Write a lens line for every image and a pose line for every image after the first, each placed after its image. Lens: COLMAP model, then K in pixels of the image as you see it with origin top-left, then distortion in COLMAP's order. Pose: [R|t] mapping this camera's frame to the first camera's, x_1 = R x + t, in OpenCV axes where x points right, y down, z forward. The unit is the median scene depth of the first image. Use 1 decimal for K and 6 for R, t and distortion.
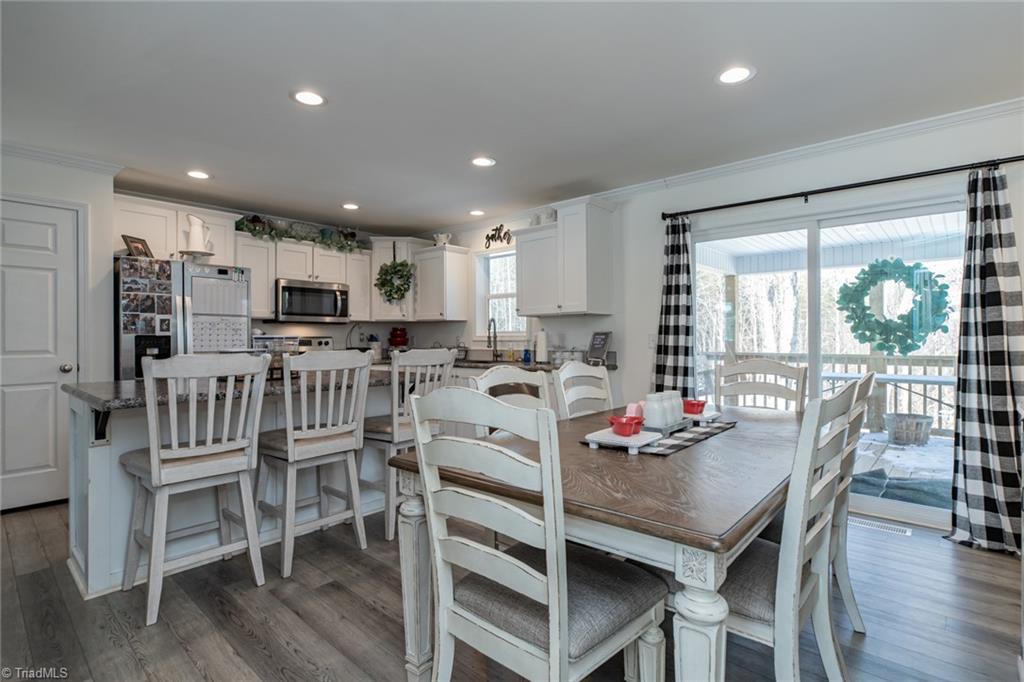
lens RADIAL K [[501.8, 0, 513.8], [0, 501.8, 336.0], [0, 0, 1]] dist [-0.000850, -0.000020]
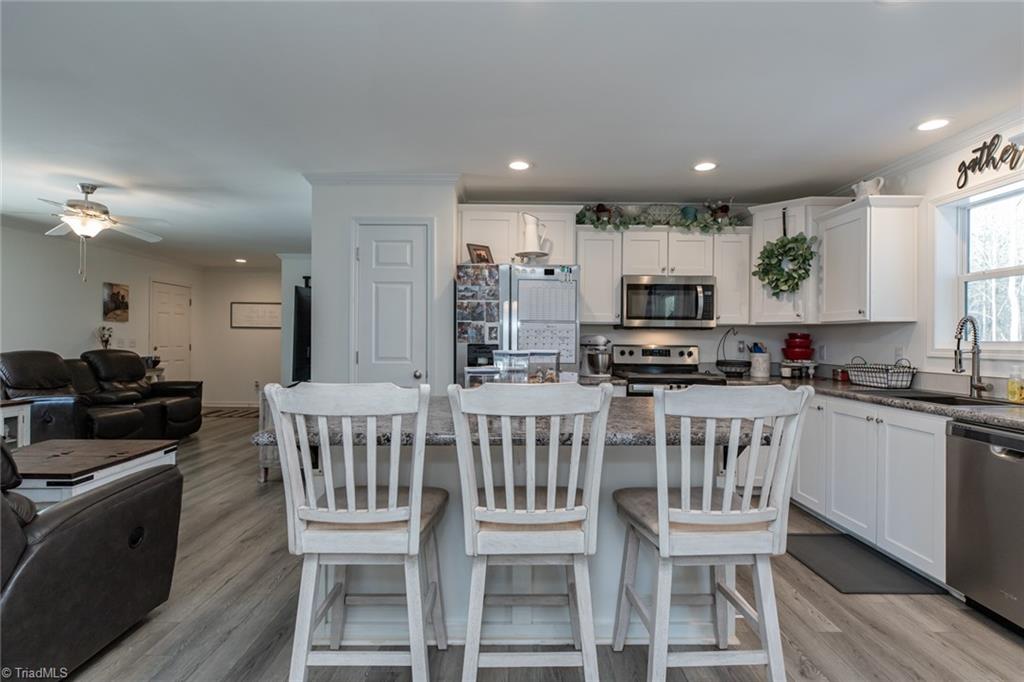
lens RADIAL K [[510.0, 0, 512.0], [0, 510.0, 341.0], [0, 0, 1]] dist [-0.004228, -0.000857]
pose [[0.673924, 0.009263, -0.738743, 0.028246], [-0.005369, 0.999956, 0.007640, -0.011086], [0.738782, -0.001183, 0.673944, 0.282521]]
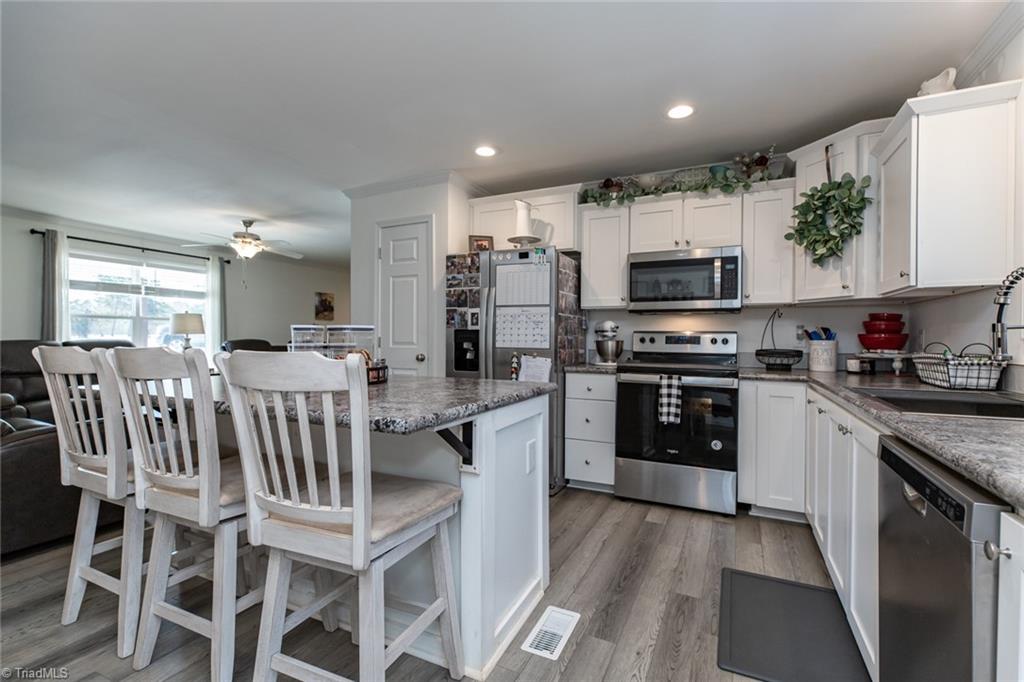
lens RADIAL K [[458.9, 0, 512.0], [0, 458.9, 341.0], [0, 0, 1]] dist [0.002779, 0.000209]
pose [[0.277395, 0.012884, -0.960670, 0.137533], [-0.001150, 0.999914, 0.013078, 0.006965], [0.960755, -0.002523, 0.277386, 0.612404]]
